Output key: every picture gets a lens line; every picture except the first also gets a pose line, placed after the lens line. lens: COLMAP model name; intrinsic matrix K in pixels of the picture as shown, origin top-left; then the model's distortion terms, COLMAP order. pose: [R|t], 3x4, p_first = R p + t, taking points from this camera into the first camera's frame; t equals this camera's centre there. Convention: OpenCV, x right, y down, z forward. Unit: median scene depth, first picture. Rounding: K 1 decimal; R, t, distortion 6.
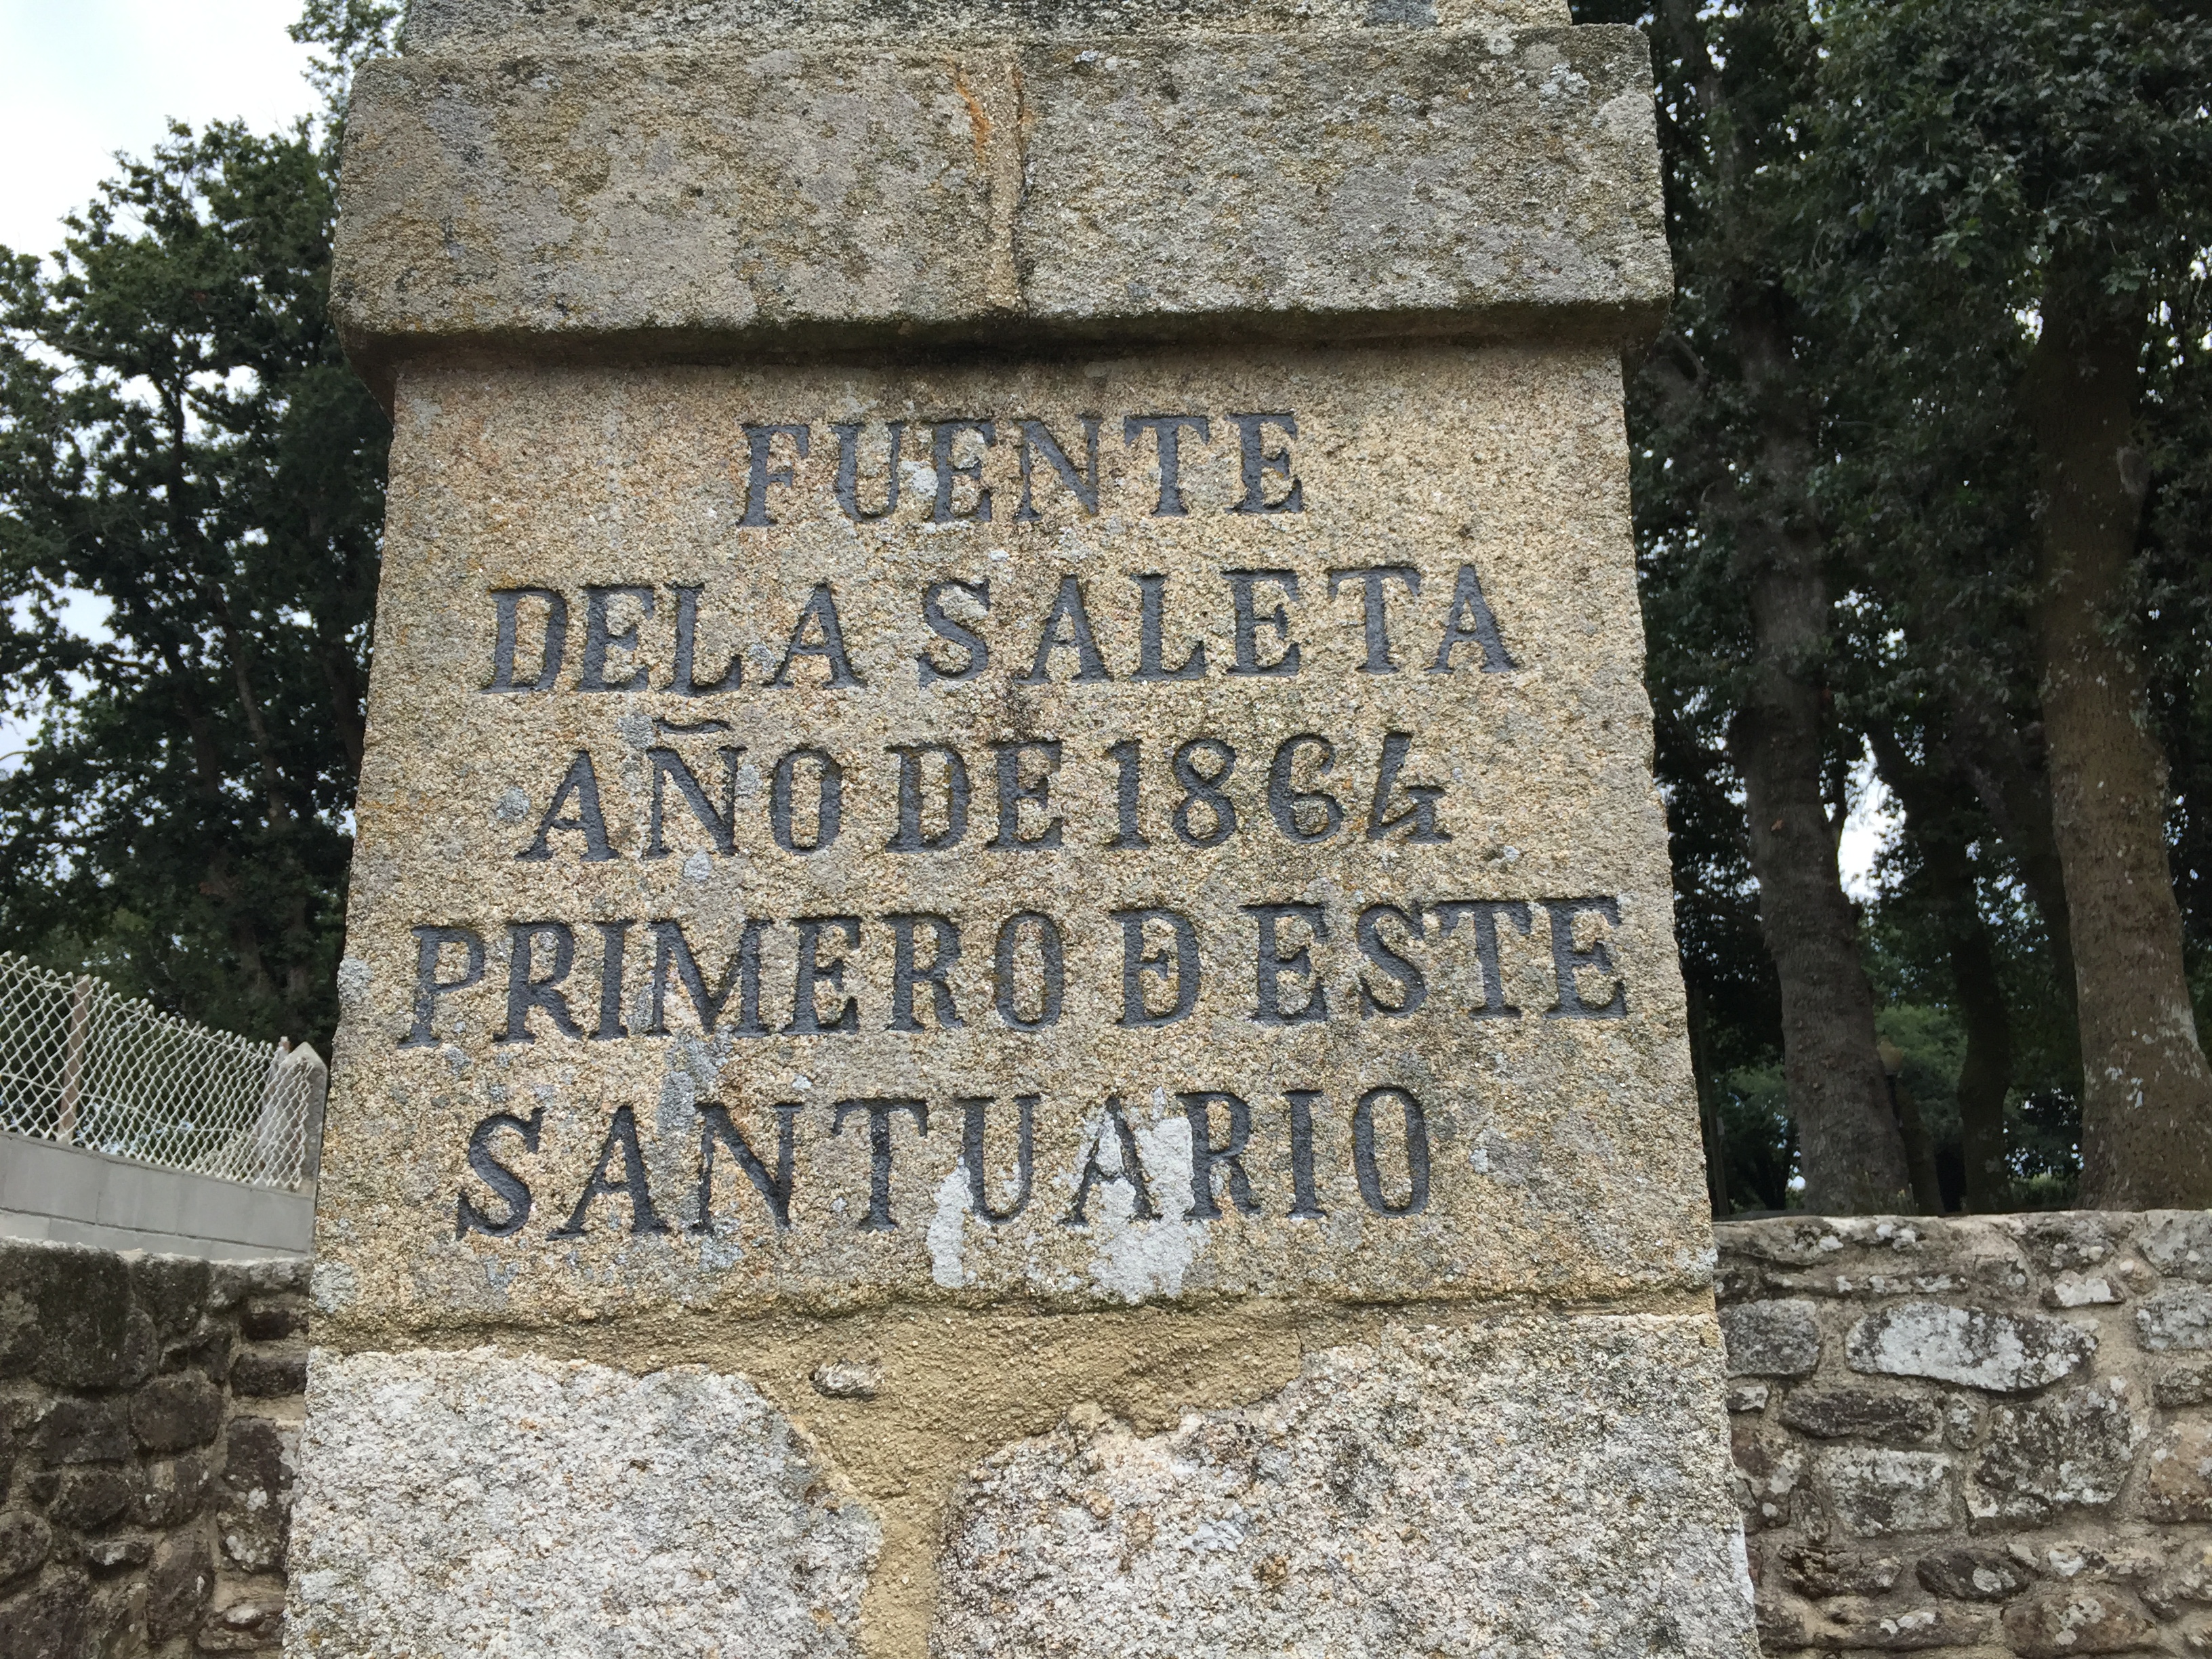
lens RADIAL K [[1888.3, 0, 1107.7], [0, 1888.3, 836.4], [0, 0, 1]] dist [0.074247, -0.090382]
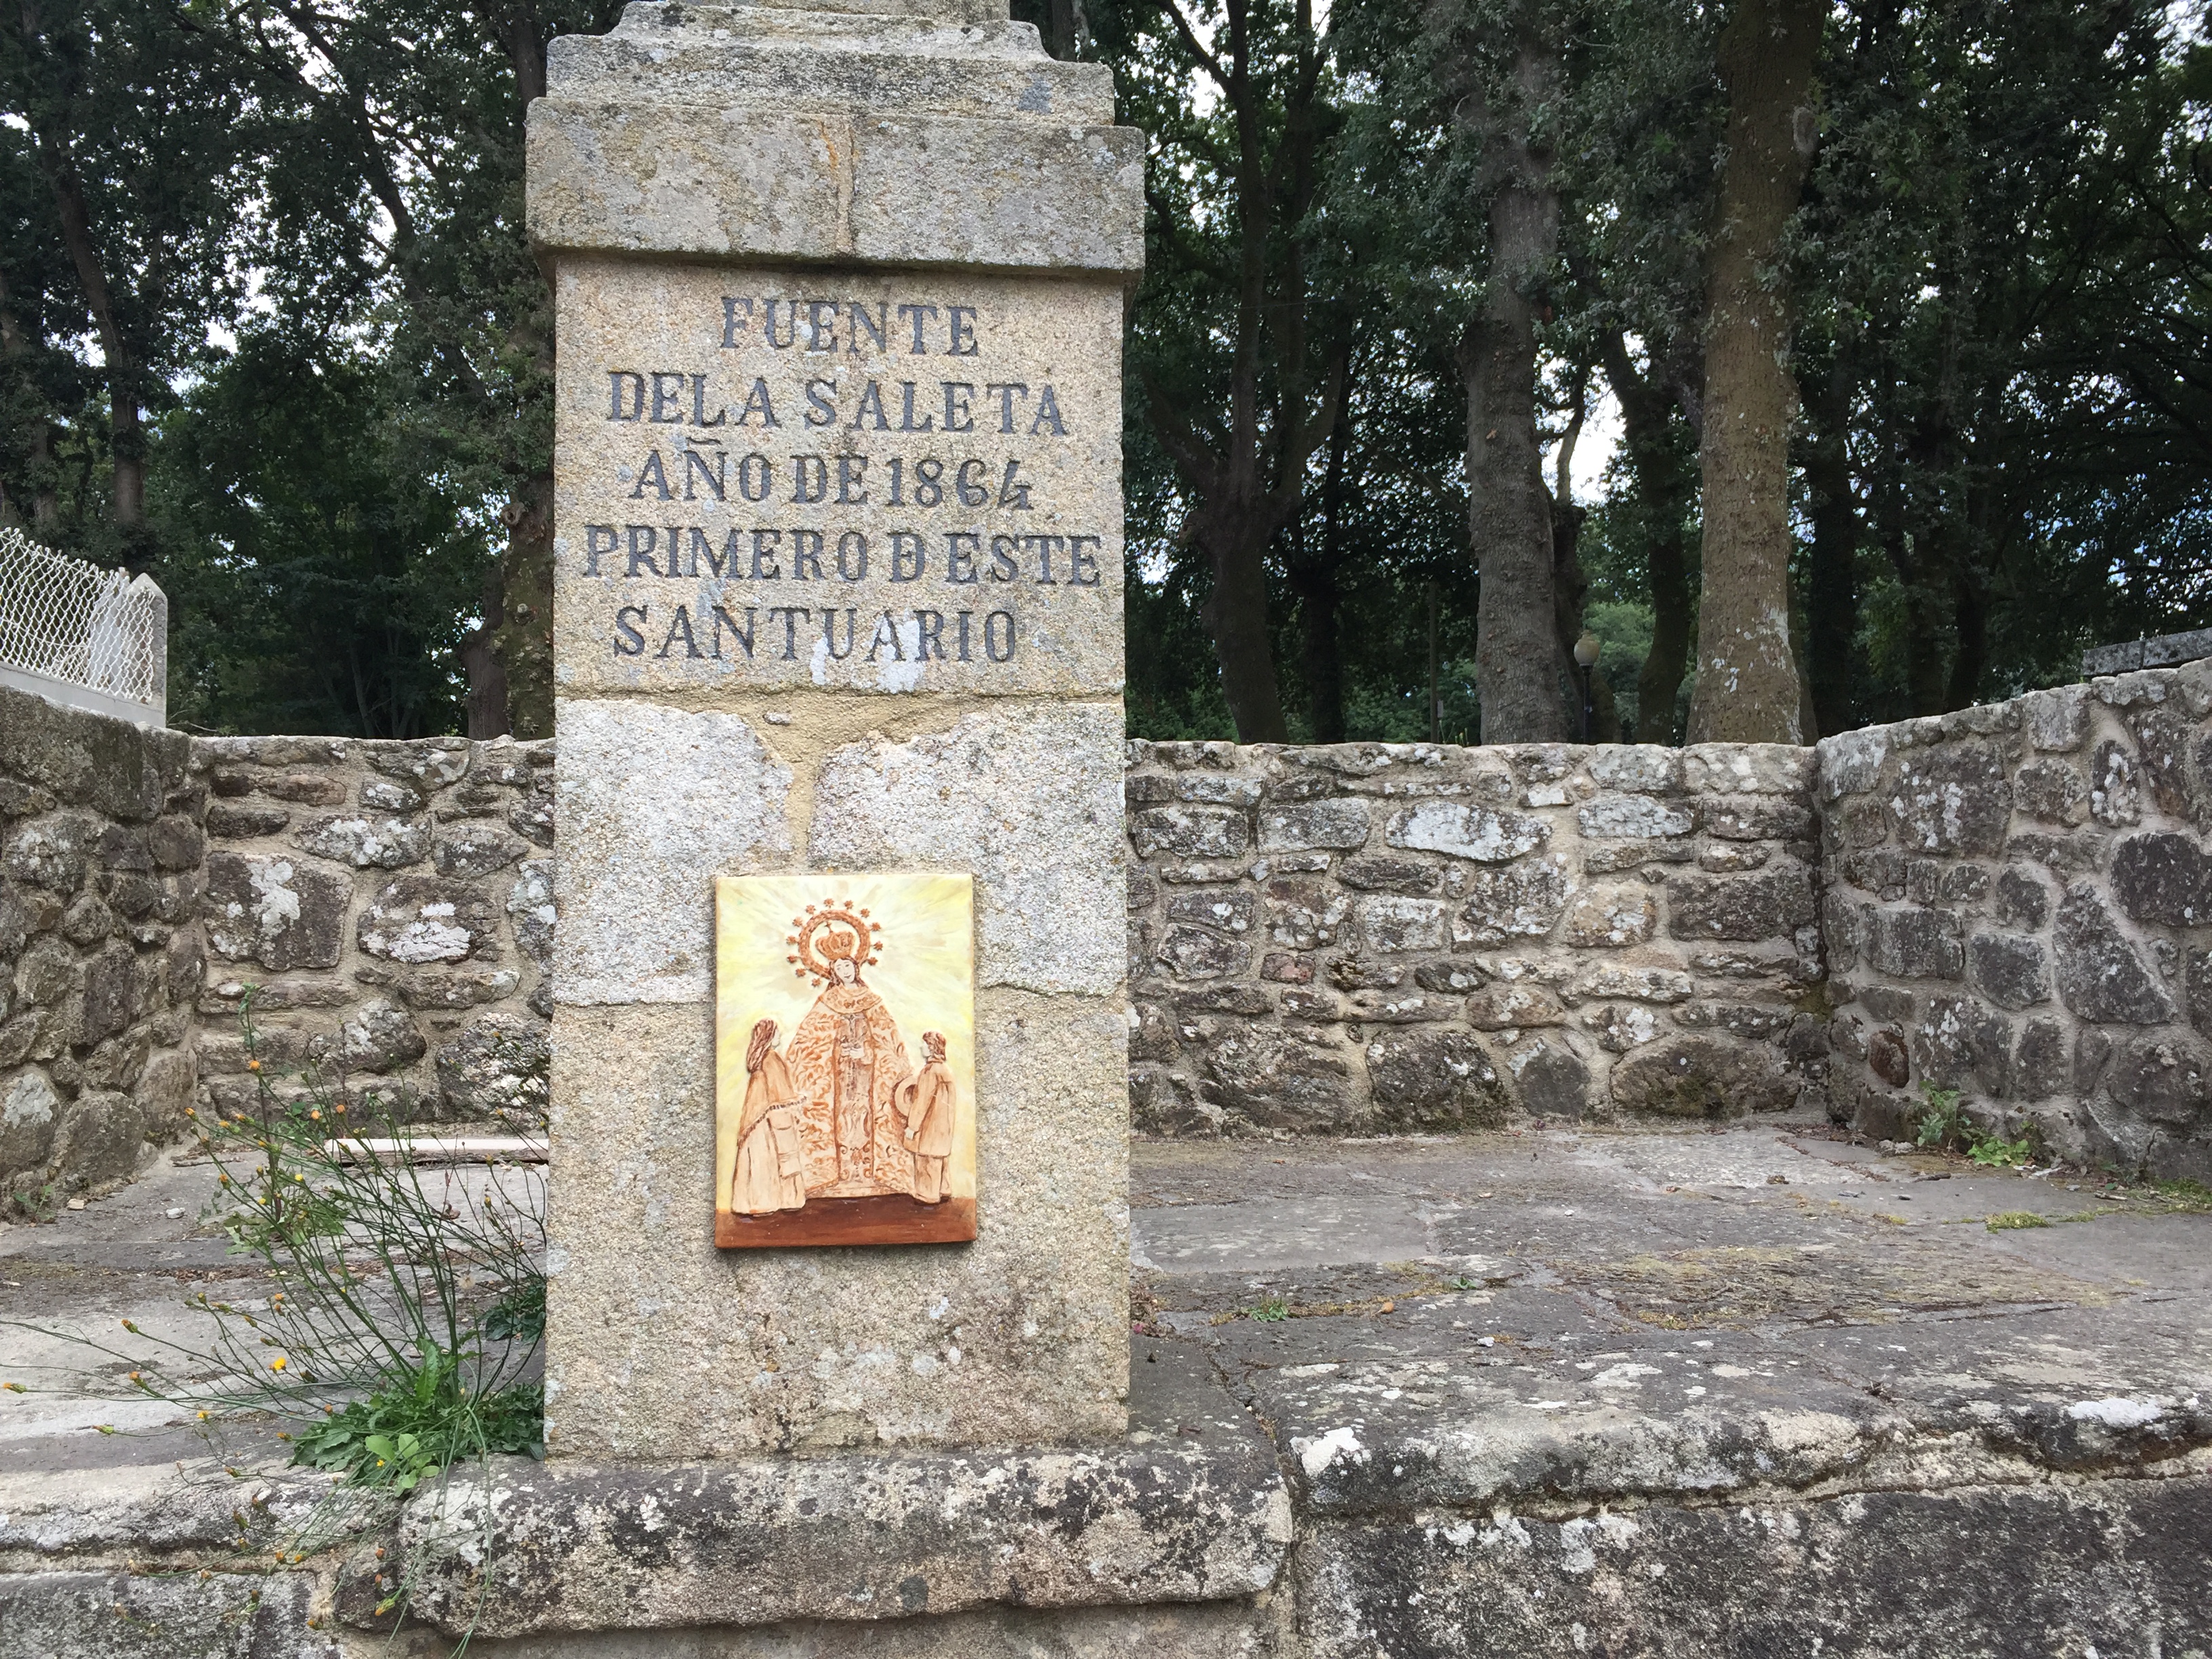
lens RADIAL K [[1888.3, 0, 1139.3], [0, 1888.3, 828.0], [0, 0, 1]] dist [0.074247, -0.090382]
pose [[0.989584, 0.022495, 0.142187, -0.014594], [-0.052865, 0.975490, 0.213599, -0.115217], [-0.133897, -0.218891, 0.966519, -1.316897]]
